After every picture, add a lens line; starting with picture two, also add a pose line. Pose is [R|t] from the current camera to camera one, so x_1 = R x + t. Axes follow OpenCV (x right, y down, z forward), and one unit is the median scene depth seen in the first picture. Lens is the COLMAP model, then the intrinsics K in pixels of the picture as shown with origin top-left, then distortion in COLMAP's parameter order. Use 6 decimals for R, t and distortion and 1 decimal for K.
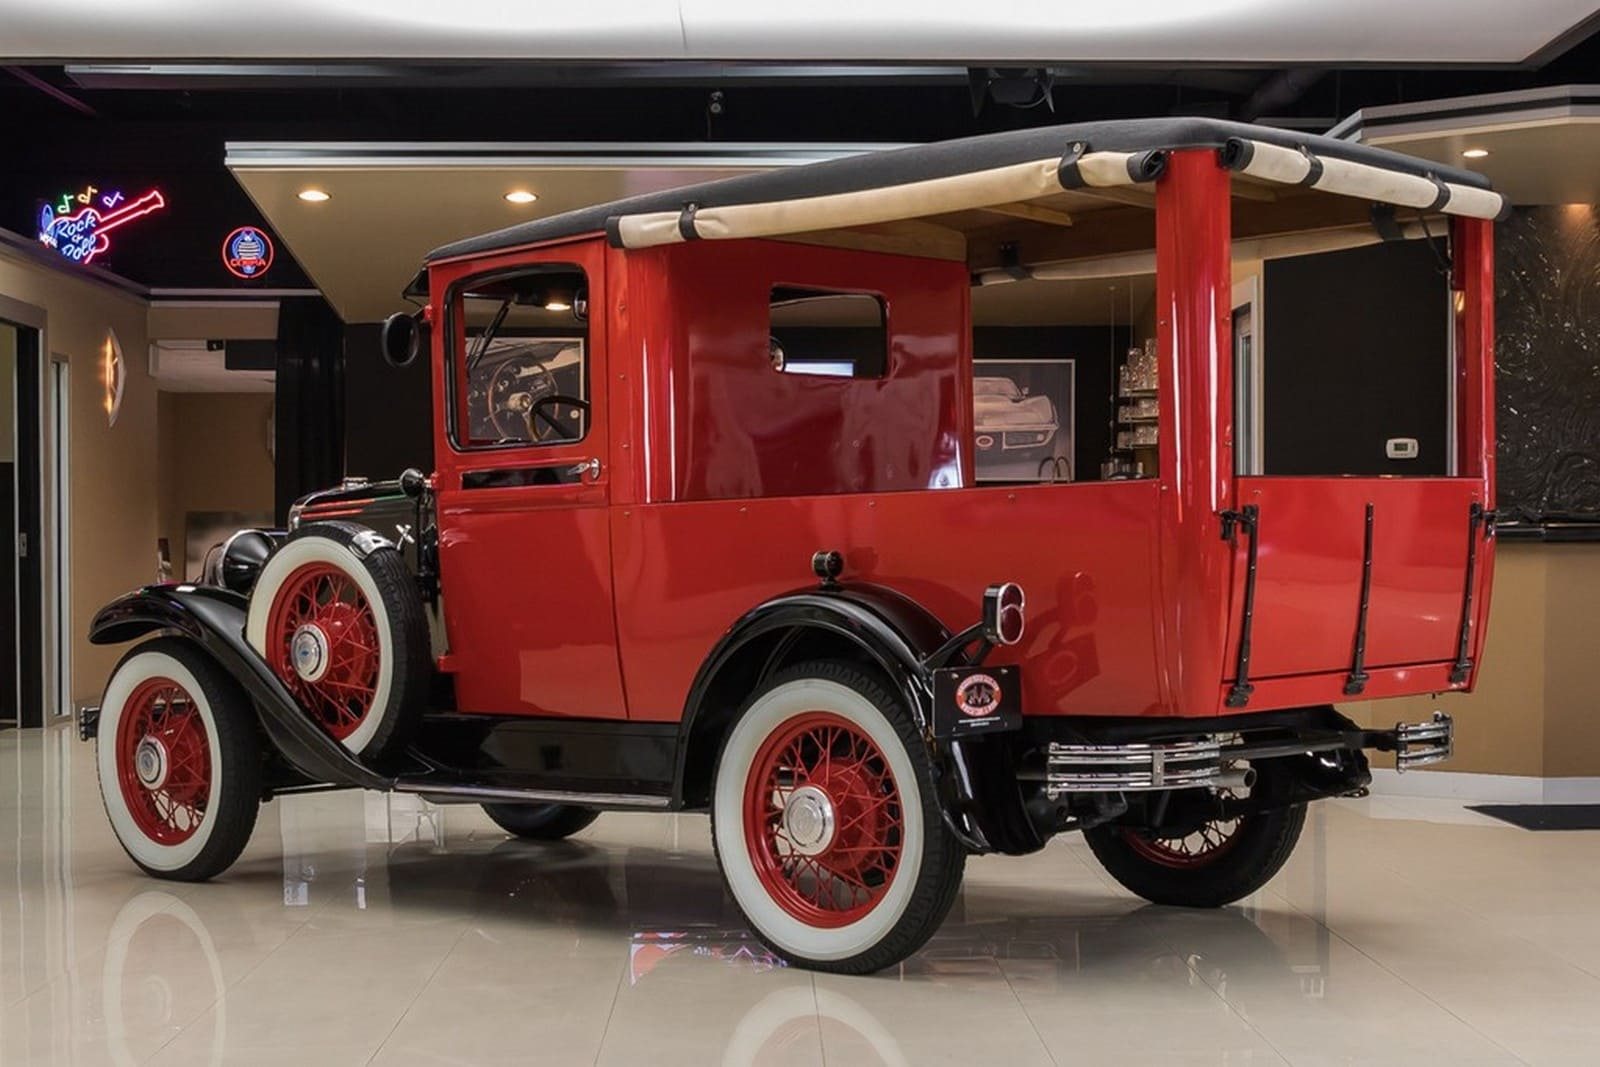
lens RADIAL K [[2731.0, 0, 802.6], [0, 2731.0, 593.6], [0, 0, 1]] dist [0.002037, -0.117487]
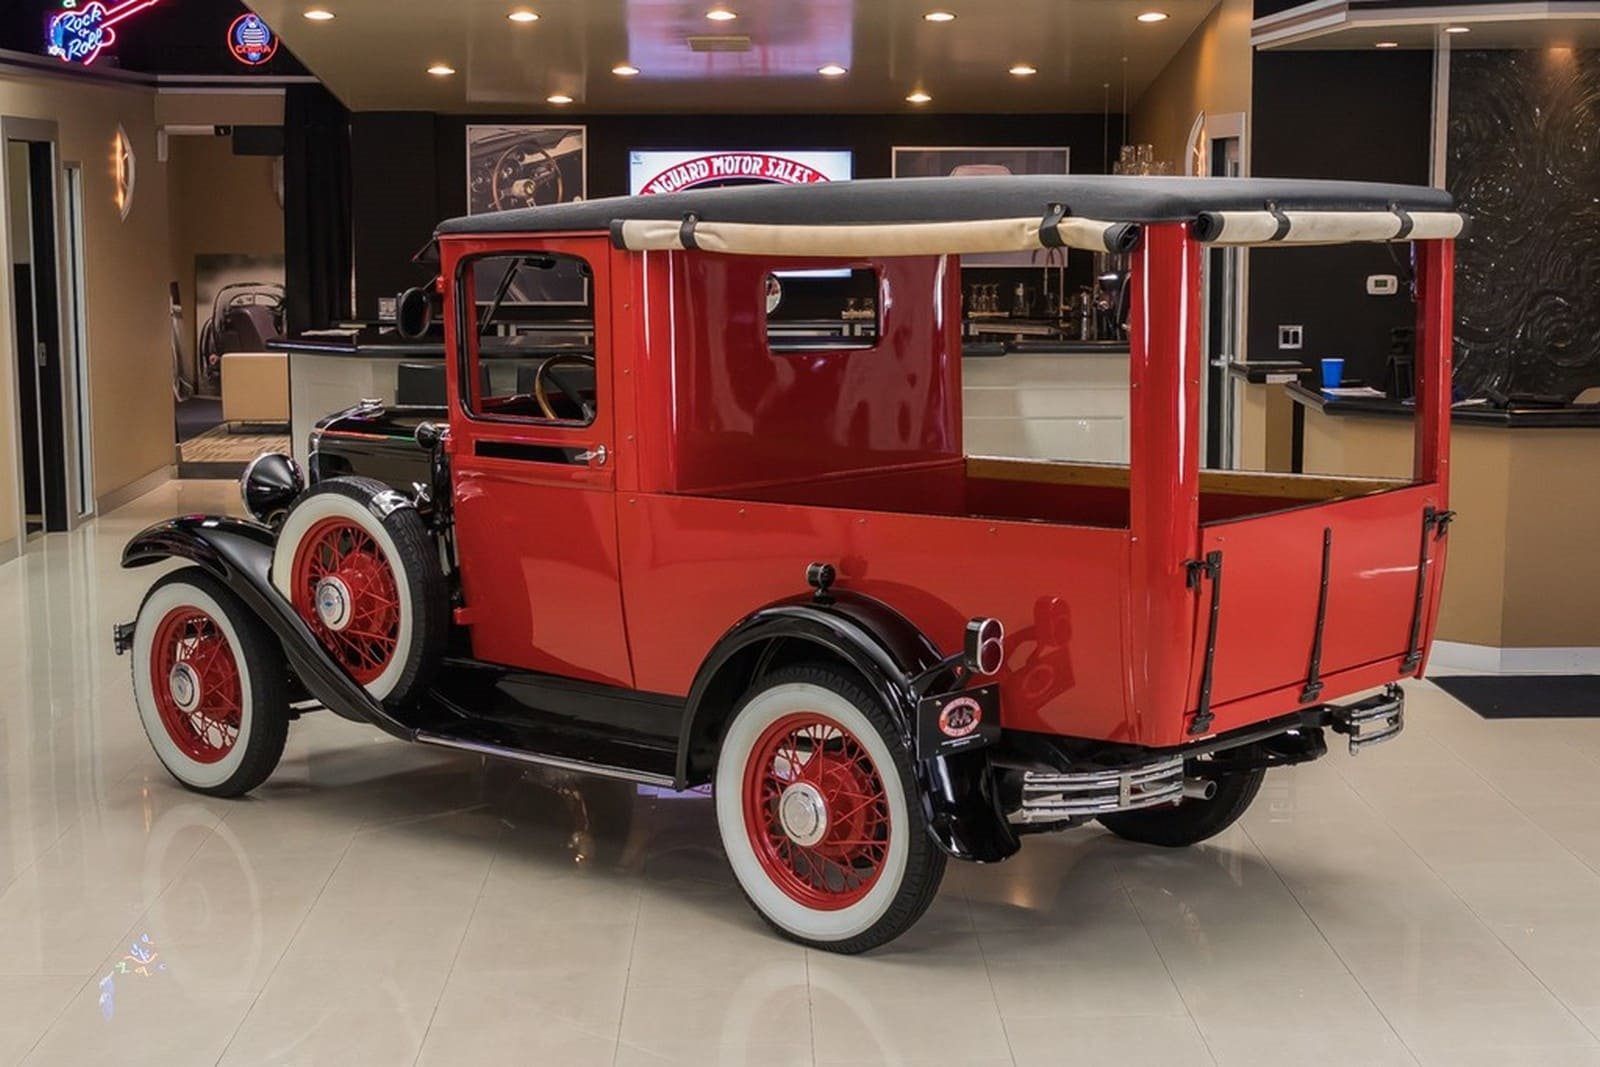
lens RADIAL K [[2702.6, 0, 832.7], [0, 2702.6, 588.2], [0, 0, 1]] dist [-0.029499, 0.048838]
pose [[0.999945, 0.000273, 0.010473, 0.002288], [-0.001617, 0.991708, 0.128502, -0.119021], [-0.010351, -0.128512, 0.991654, -0.040180]]
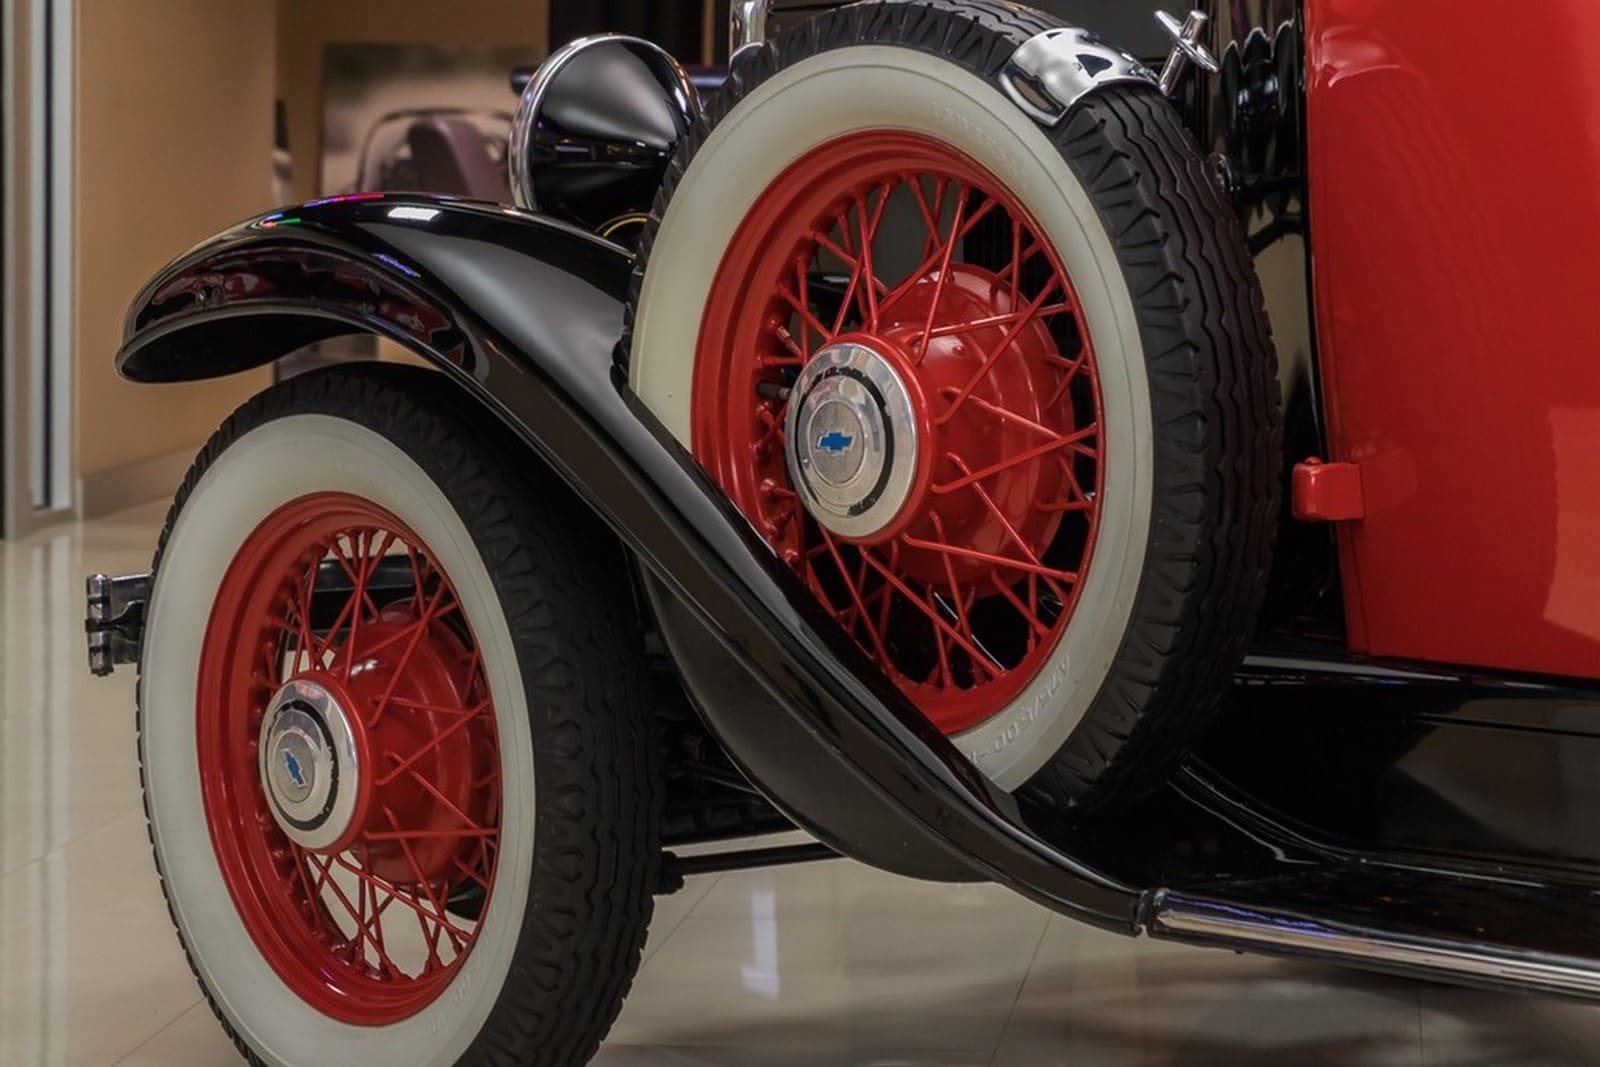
lens RADIAL K [[5144.8, 0, 839.6], [0, 5144.8, 533.8], [0, 0, 1]] dist [0.093568, 0.979292]
pose [[0.993024, 0.026365, -0.114924, -0.117483], [-0.019650, 0.998054, 0.059182, -0.001129], [0.116261, -0.056511, 0.991610, 0.446406]]
